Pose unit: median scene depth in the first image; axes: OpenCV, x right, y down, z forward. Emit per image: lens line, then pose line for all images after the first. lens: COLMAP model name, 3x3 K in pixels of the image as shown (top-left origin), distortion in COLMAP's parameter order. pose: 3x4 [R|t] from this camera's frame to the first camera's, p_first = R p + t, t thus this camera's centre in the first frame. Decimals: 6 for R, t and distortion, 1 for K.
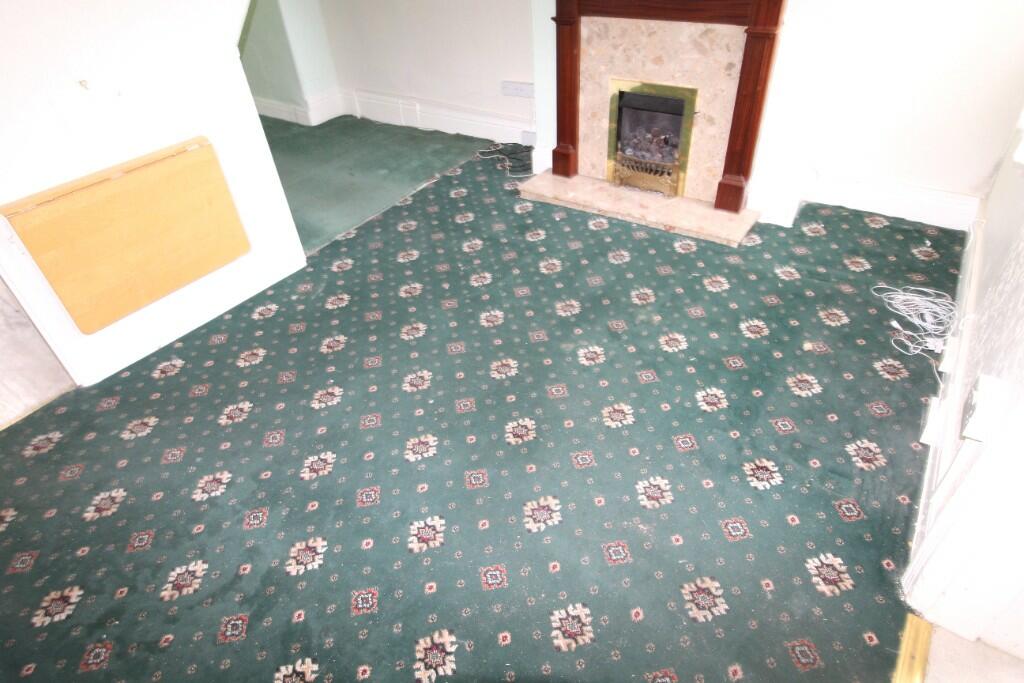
lens RADIAL K [[567.2, 0, 512.0], [0, 567.2, 341.5], [0, 0, 1]] dist [0.002110, 0.000655]
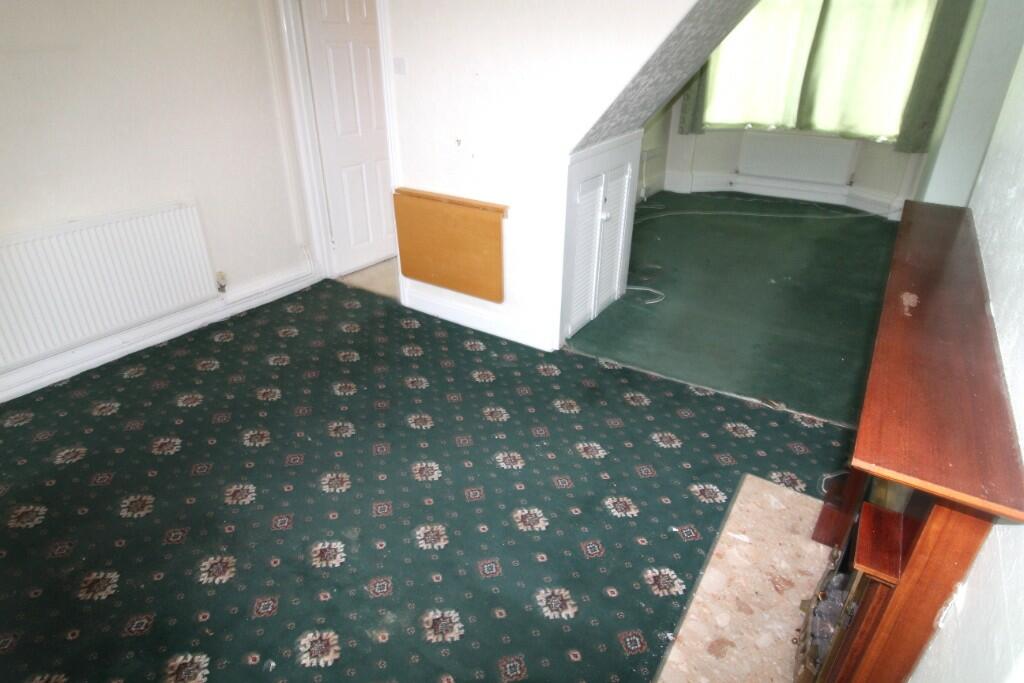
lens RADIAL K [[584.3, 0, 512.0], [0, 584.3, 341.5], [0, 0, 1]] dist [-0.000998, 0.000183]
pose [[0.037224, 0.515396, -0.856143, 0.550050], [-0.638574, 0.671264, 0.376334, -0.515355], [0.768659, 0.532702, 0.354106, 0.567945]]
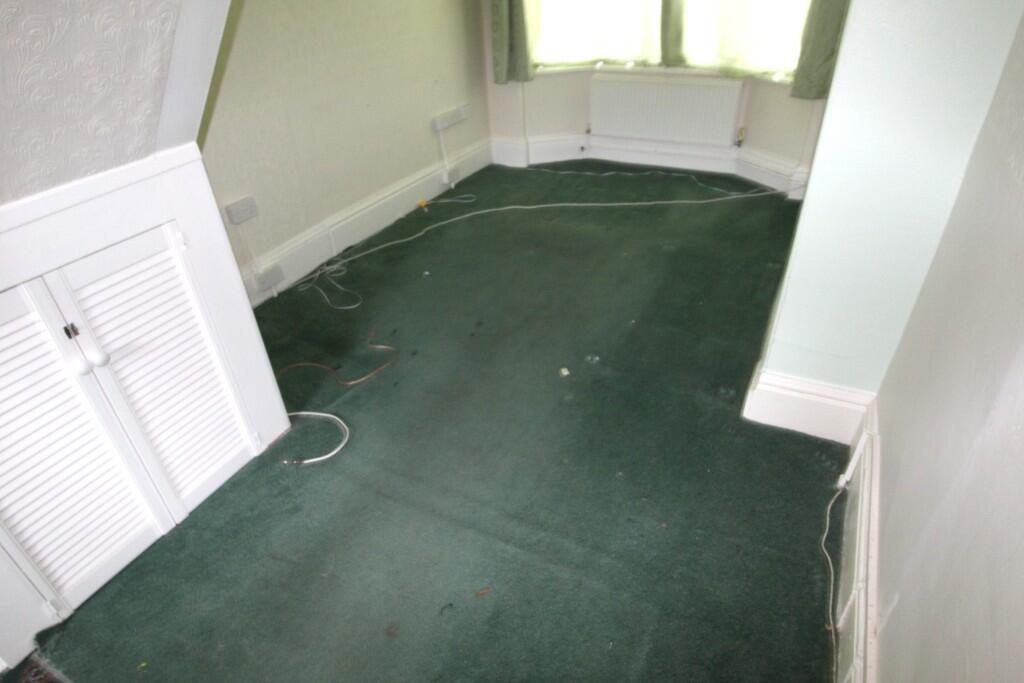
lens RADIAL K [[584.3, 0, 512.0], [0, 584.3, 341.5], [0, 0, 1]] dist [-0.000998, 0.000183]
pose [[0.134865, 0.600370, -0.788268, -0.050252], [-0.601088, 0.682010, 0.416600, -0.785115], [0.787721, 0.417634, 0.452855, 0.992516]]
